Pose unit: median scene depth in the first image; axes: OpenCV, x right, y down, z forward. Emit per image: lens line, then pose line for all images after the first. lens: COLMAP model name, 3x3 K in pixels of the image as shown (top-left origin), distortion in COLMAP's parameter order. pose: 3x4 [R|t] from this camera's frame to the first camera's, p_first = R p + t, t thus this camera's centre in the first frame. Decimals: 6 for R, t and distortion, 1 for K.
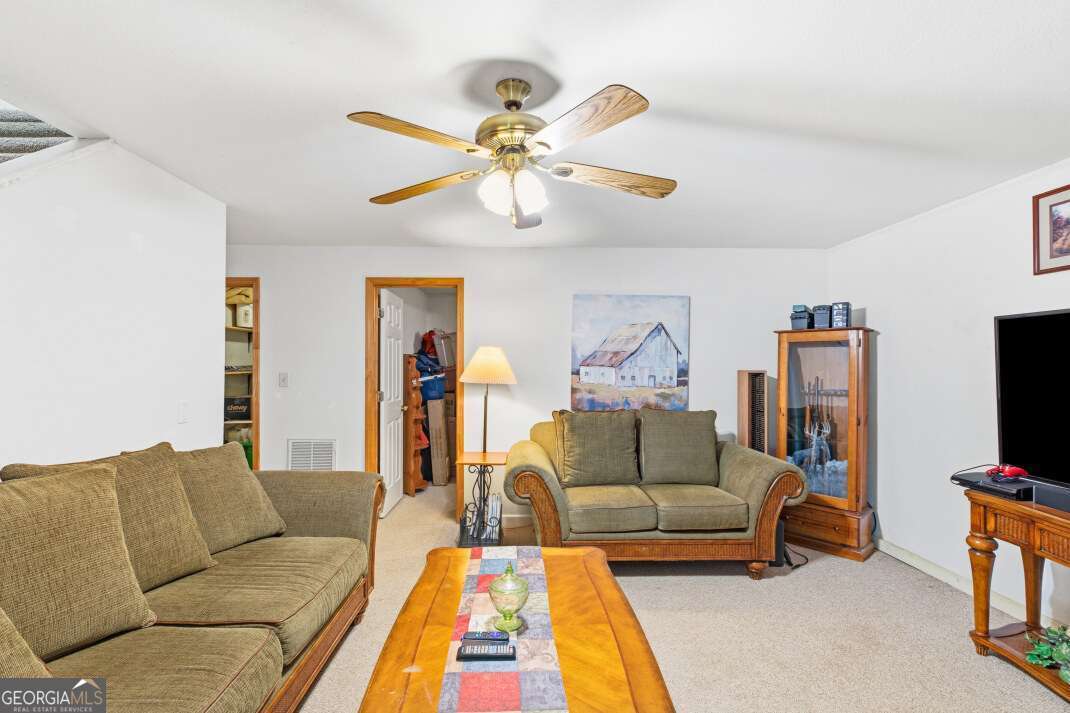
lens RADIAL K [[476.9, 0, 525.2], [0, 476.9, 359.7], [0, 0, 1]] dist [0.002283, 0.000119]
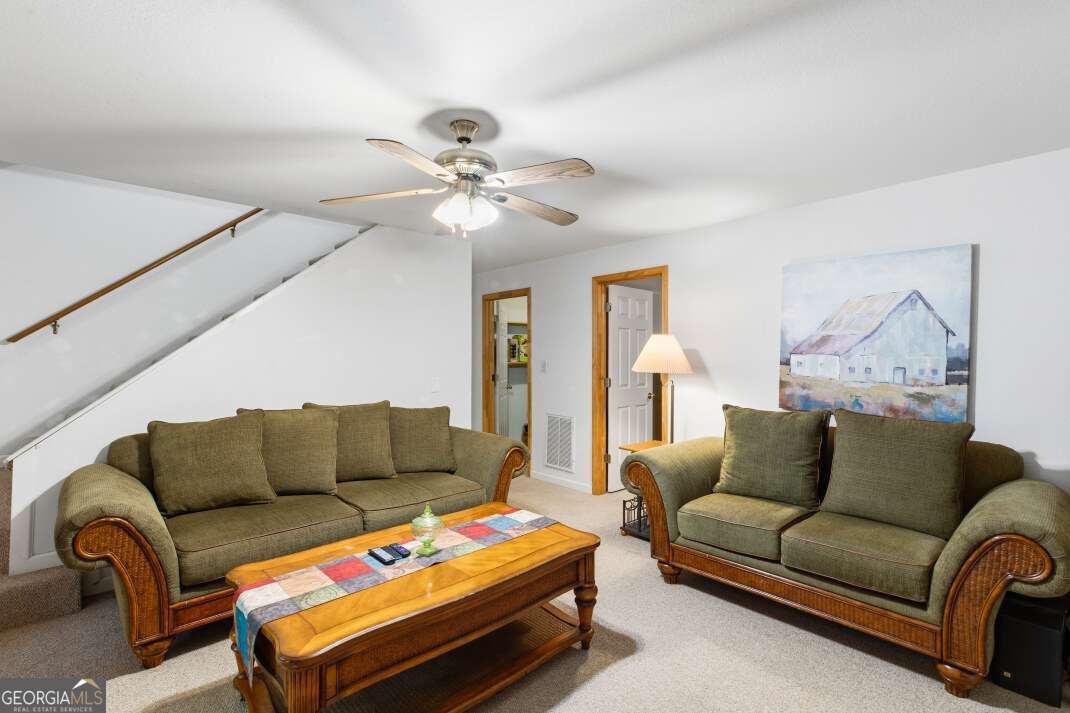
lens RADIAL K [[484.8, 0, 535.0], [0, 484.8, 356.5], [0, 0, 1]] dist [0.001828, -0.000023]
pose [[0.668680, -0.001784, -0.743548, 0.437647], [0.011805, 0.999897, 0.008217, 0.005114], [0.743457, -0.014272, 0.668632, 0.128442]]
